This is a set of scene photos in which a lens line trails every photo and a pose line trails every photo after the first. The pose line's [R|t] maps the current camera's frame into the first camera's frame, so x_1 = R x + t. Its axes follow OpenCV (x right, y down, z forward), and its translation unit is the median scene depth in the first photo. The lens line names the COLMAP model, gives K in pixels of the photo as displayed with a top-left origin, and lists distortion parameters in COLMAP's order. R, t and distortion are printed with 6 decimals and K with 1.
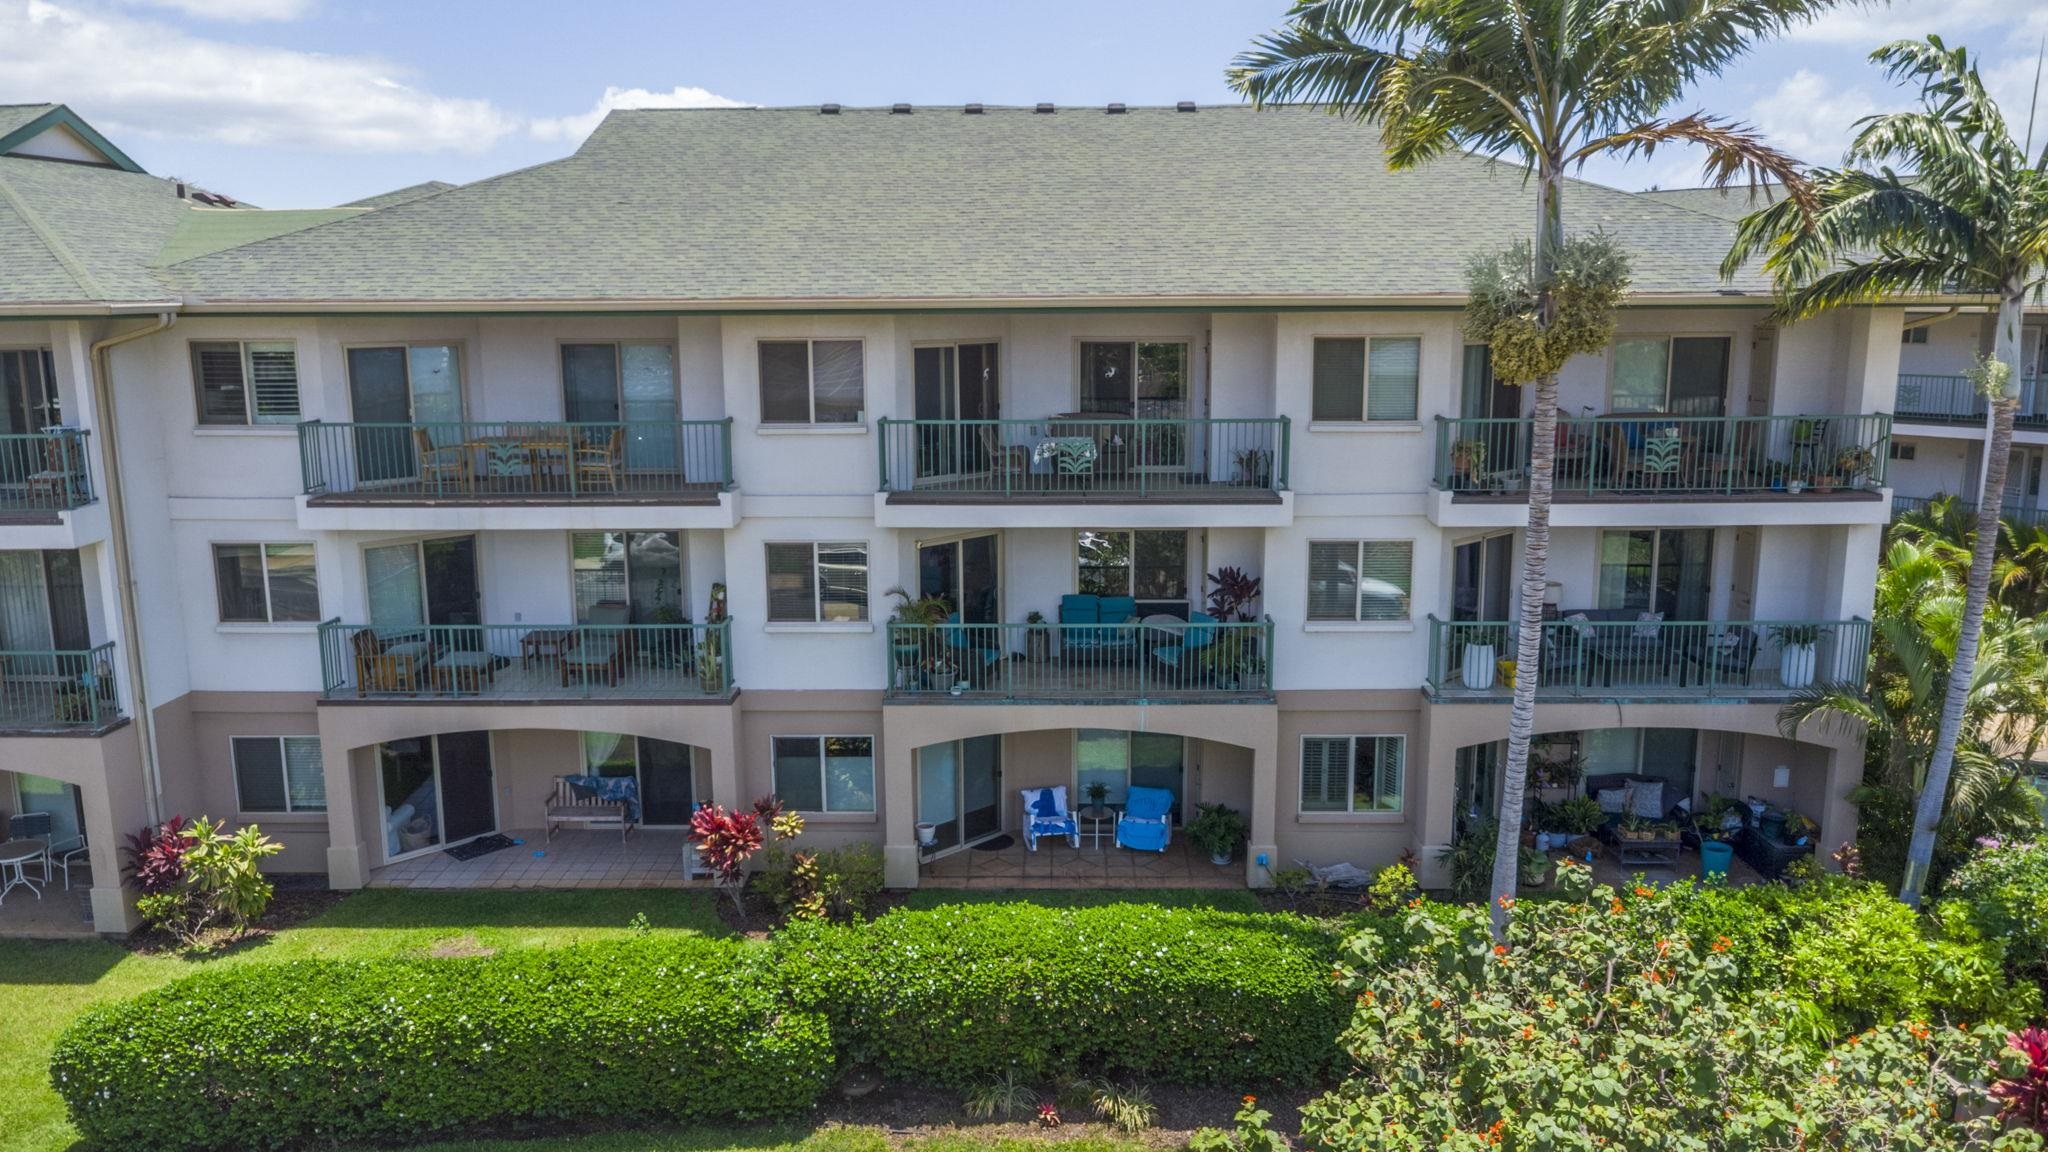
lens RADIAL K [[1465.8, 0, 1024.0], [0, 1465.8, 576.0], [0, 0, 1]] dist [-0.000944, -0.003432]
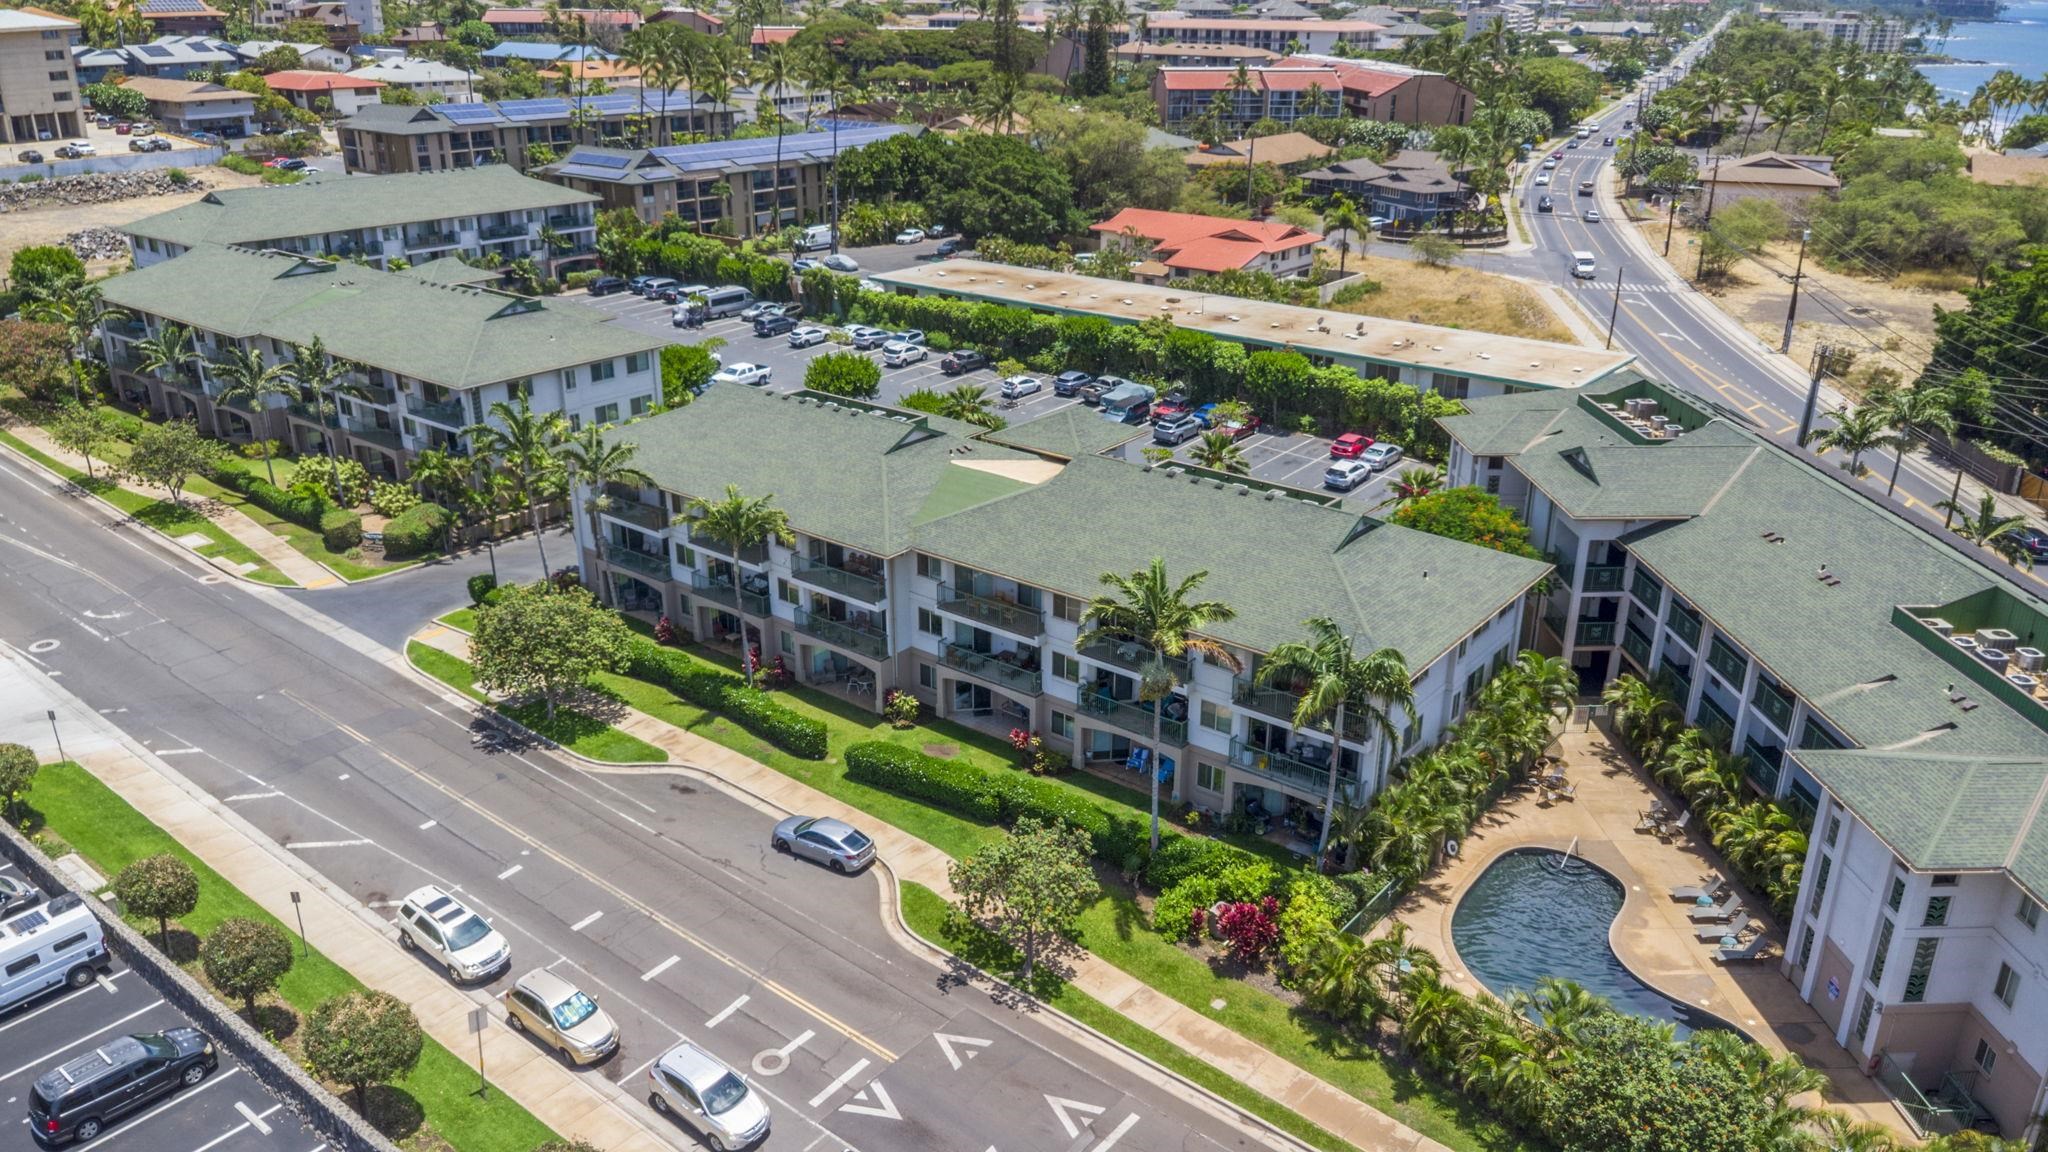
lens RADIAL K [[1465.8, 0, 1024.0], [0, 1465.8, 576.0], [0, 0, 1]] dist [-0.000944, -0.003432]
pose [[0.787495, 0.234112, -0.570126, 1.524786], [-0.121087, 0.965788, 0.229330, -0.890770], [0.604310, -0.111562, 0.788900, -1.483149]]
